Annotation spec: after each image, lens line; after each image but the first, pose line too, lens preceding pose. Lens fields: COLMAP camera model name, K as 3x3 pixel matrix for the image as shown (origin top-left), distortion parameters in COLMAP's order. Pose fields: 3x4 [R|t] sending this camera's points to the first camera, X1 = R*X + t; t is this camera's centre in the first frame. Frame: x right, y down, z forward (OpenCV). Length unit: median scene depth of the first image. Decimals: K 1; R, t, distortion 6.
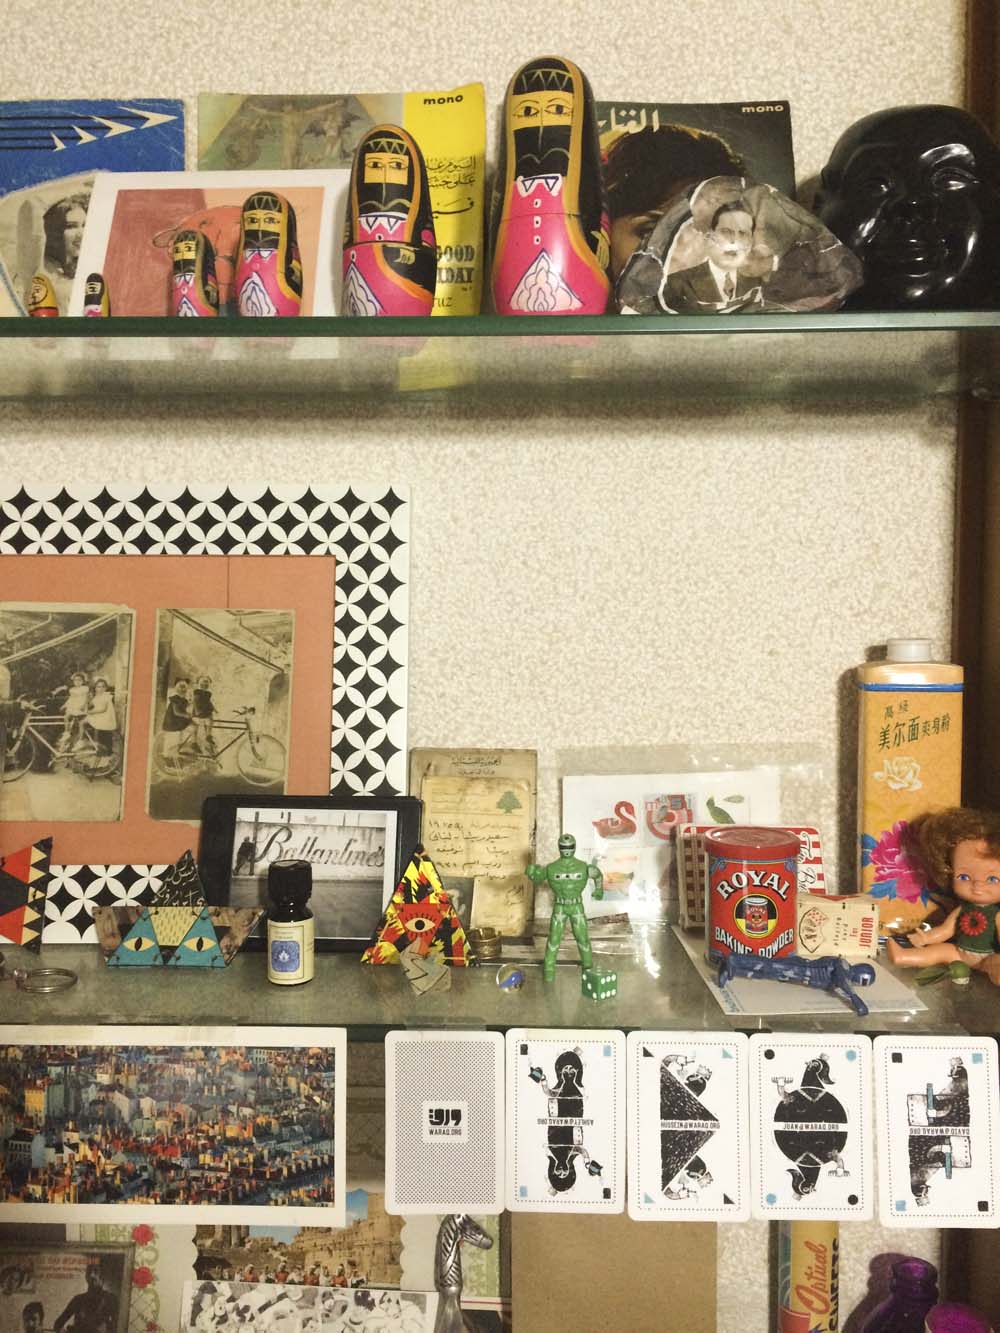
lens RADIAL K [[1177.5, 0, 503.3], [0, 1177.5, 671.4], [0, 0, 1]] dist [0.104639, -0.140235]
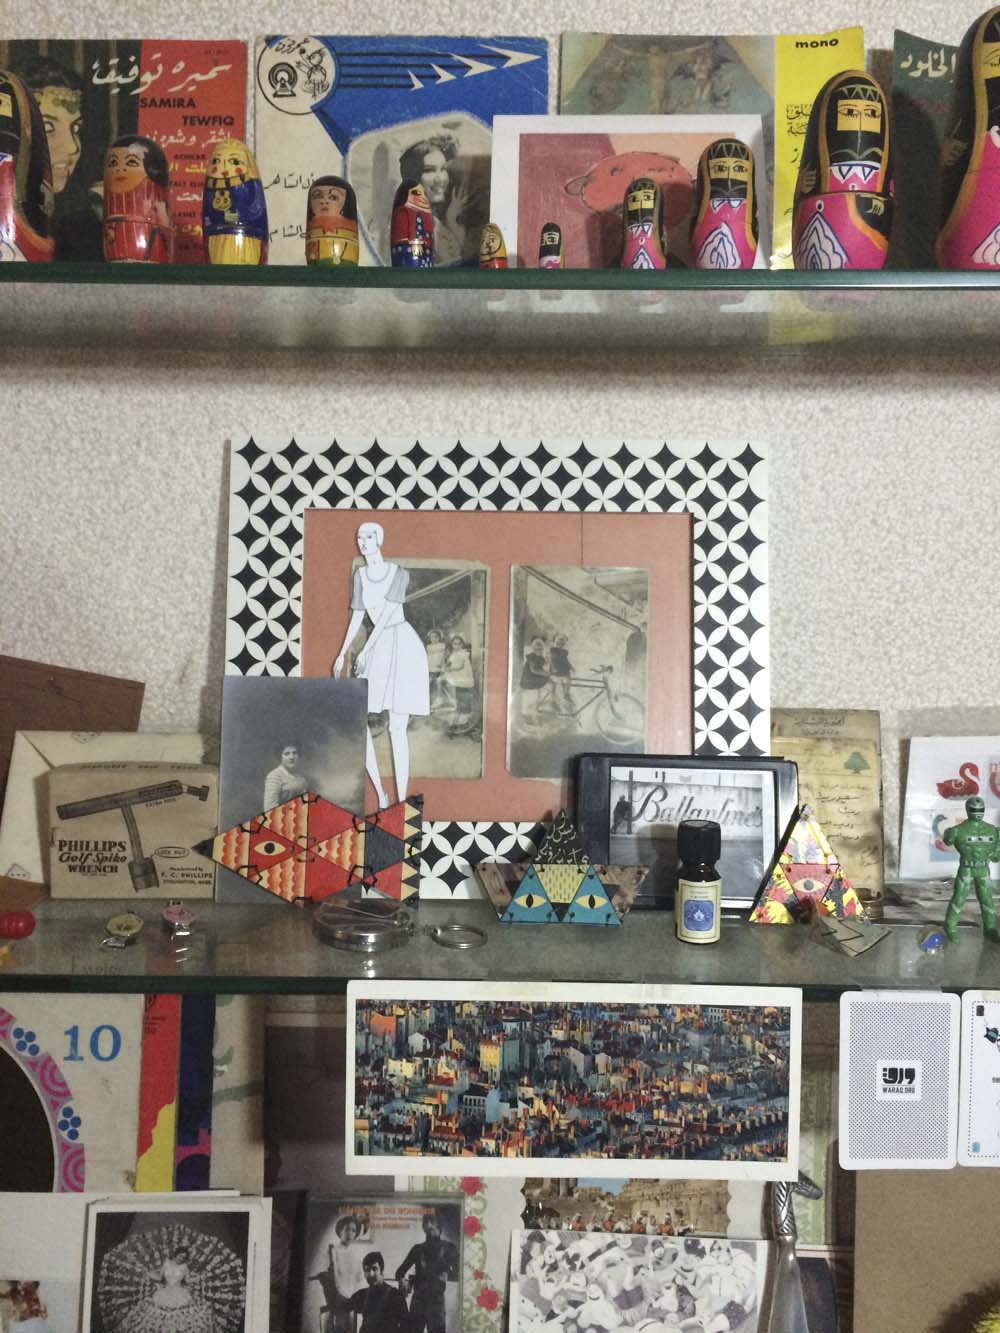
lens RADIAL K [[1177.5, 0, 503.3], [0, 1177.5, 671.4], [0, 0, 1]] dist [0.104639, -0.140235]
pose [[0.999347, 0.007320, 0.035392, -0.343271], [-0.008781, 0.999109, 0.041286, -0.005288], [-0.035059, -0.041570, 0.998520, 0.012599]]
